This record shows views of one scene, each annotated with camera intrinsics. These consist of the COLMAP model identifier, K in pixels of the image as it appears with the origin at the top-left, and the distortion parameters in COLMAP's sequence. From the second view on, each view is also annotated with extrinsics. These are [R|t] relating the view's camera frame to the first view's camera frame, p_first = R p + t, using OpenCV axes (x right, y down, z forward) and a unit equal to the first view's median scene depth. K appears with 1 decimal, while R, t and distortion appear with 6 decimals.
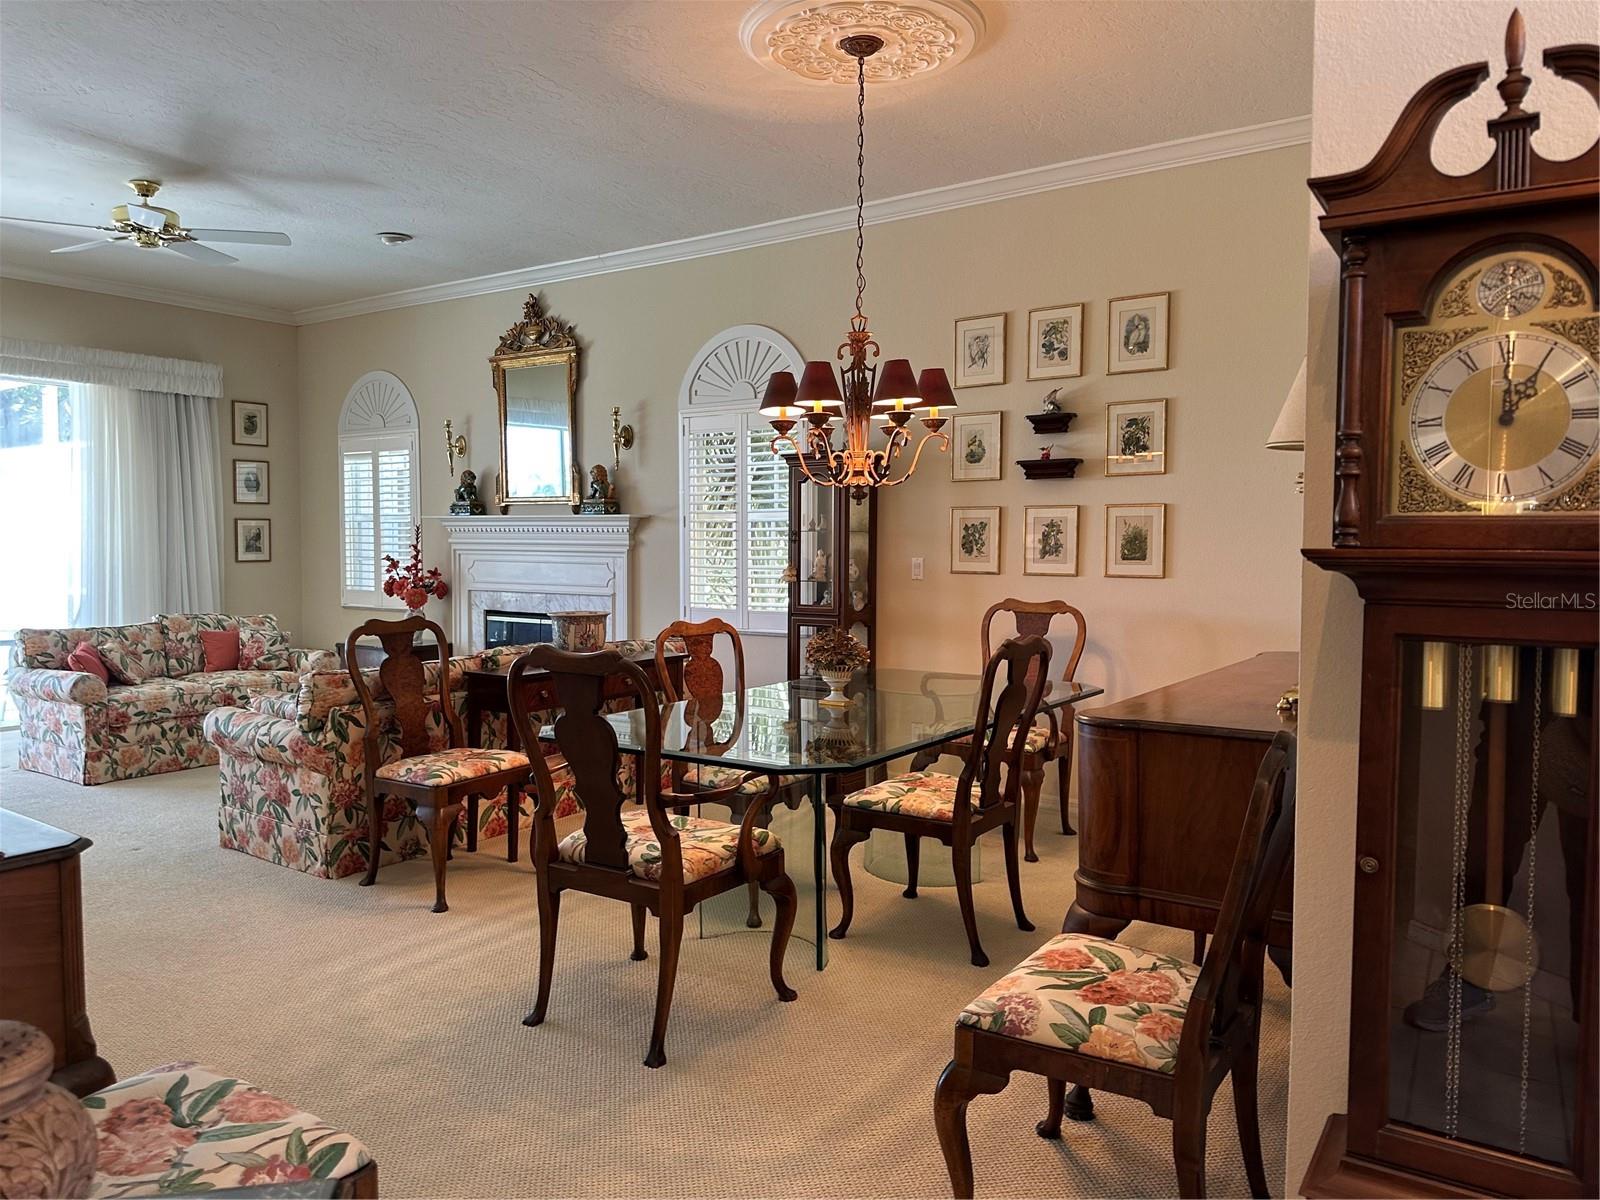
lens RADIAL K [[1129.5, 0, 797.5], [0, 1129.5, 588.8], [0, 0, 1]] dist [0.109855, -0.173993]
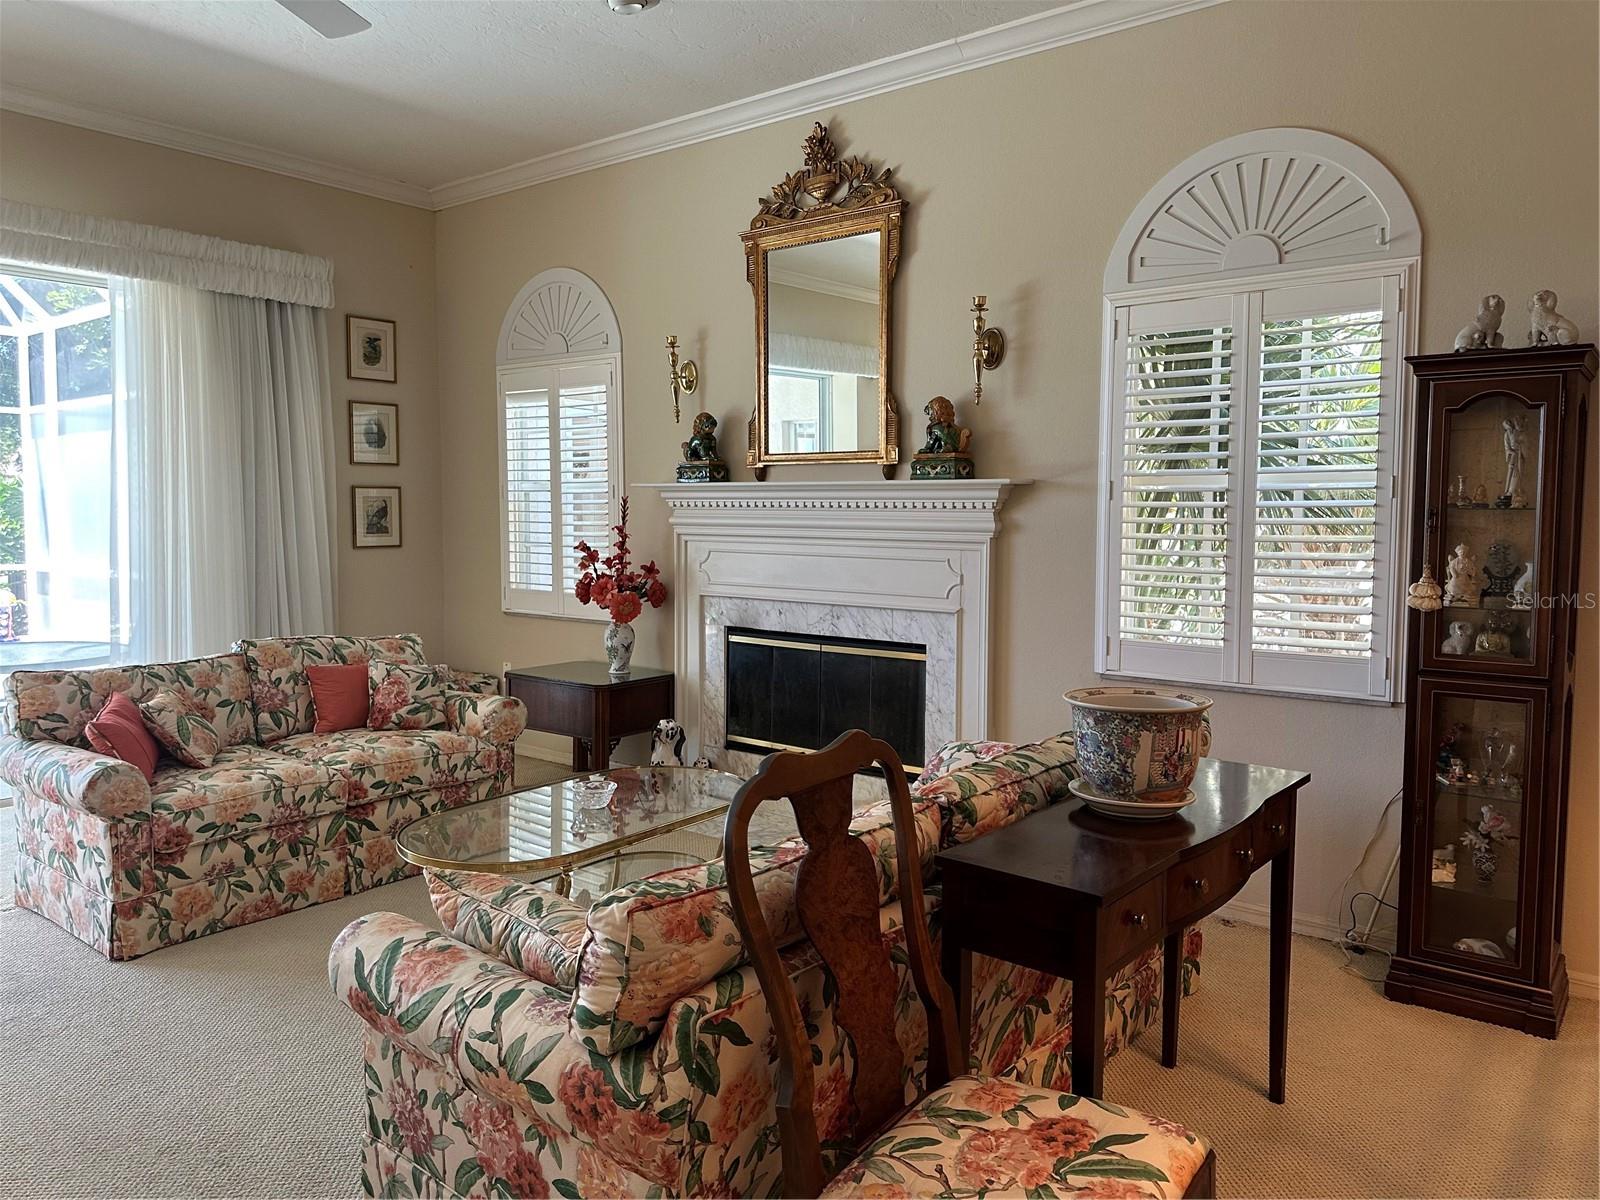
lens RADIAL K [[1150.7, 0, 826.2], [0, 1150.7, 593.3], [0, 0, 1]] dist [0.121685, -0.207590]
pose [[0.998506, 0.006362, -0.054265, -0.204112], [-0.004864, 0.999604, 0.027700, -0.021515], [0.054420, -0.027395, 0.998142, 0.381997]]
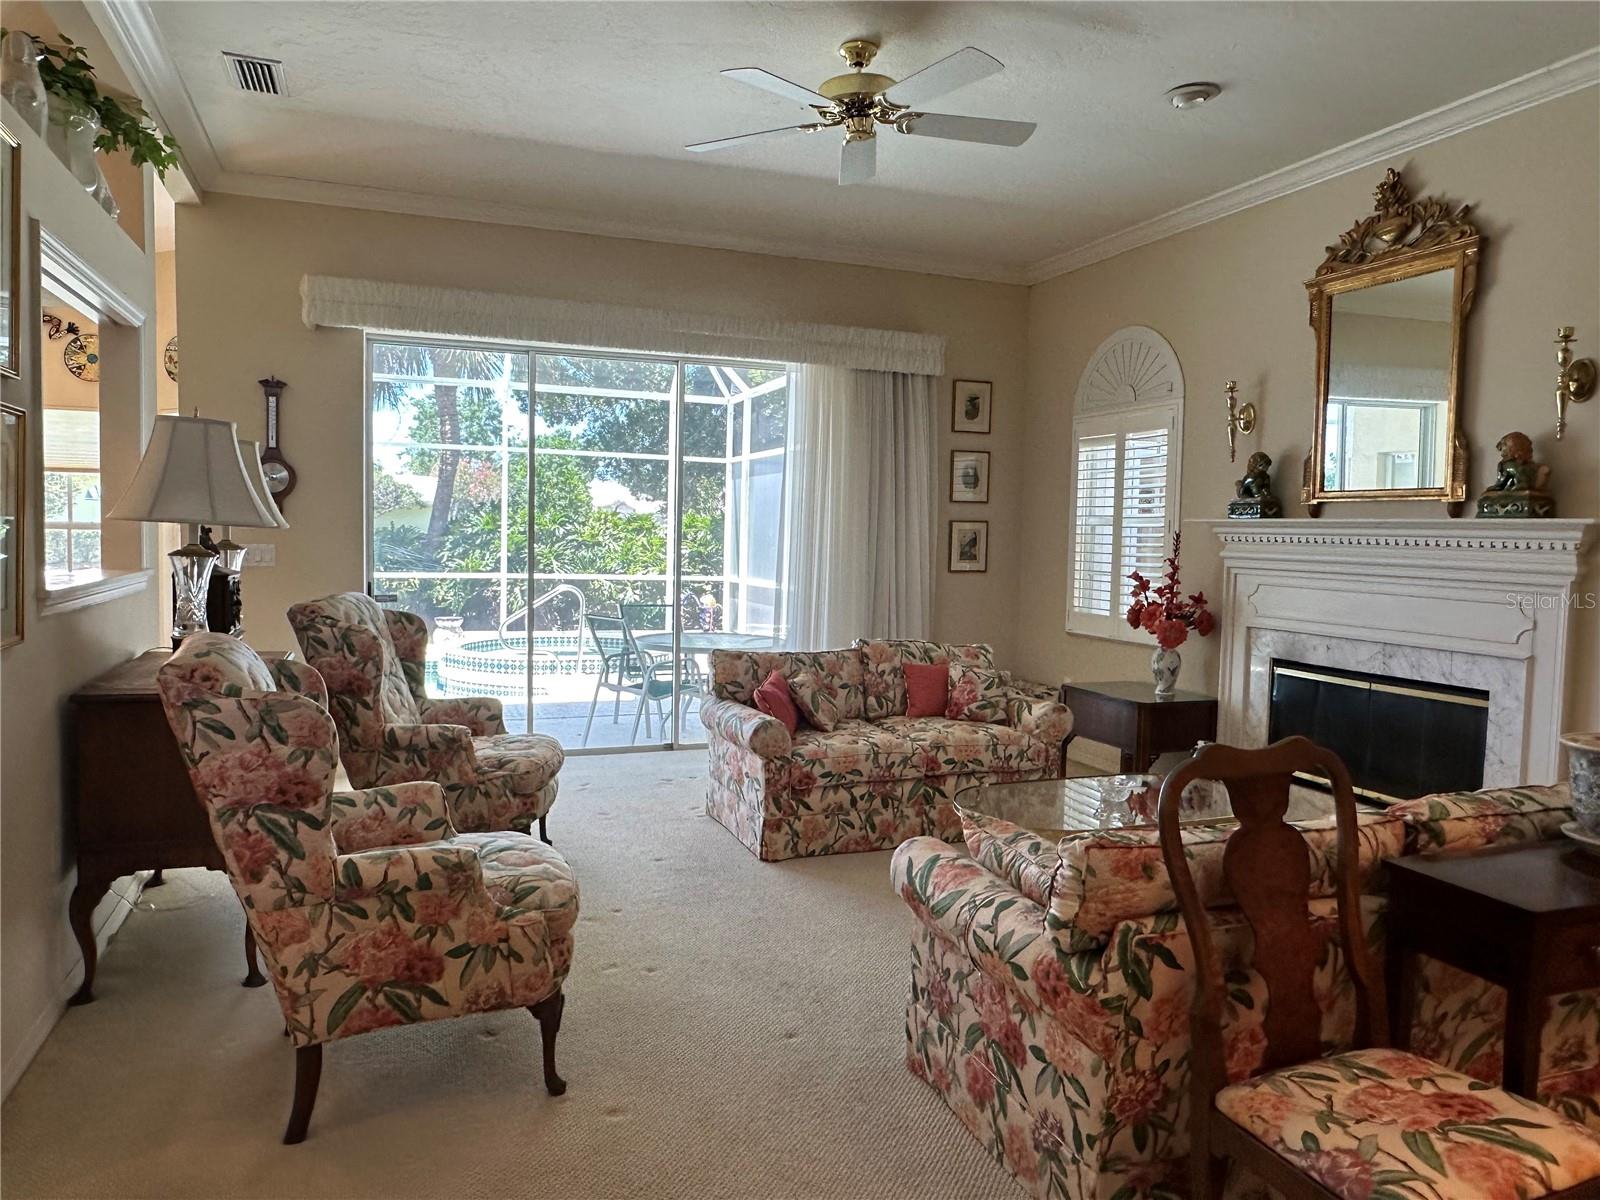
lens RADIAL K [[1110.6, 0, 774.8], [0, 1110.6, 596.4], [0, 0, 1]] dist [-0.004141, -0.001241]
pose [[0.820472, 0.049178, -0.569567, -0.161237], [-0.045794, 0.998745, 0.020266, -0.020072], [0.569849, 0.009455, 0.821695, 0.322912]]
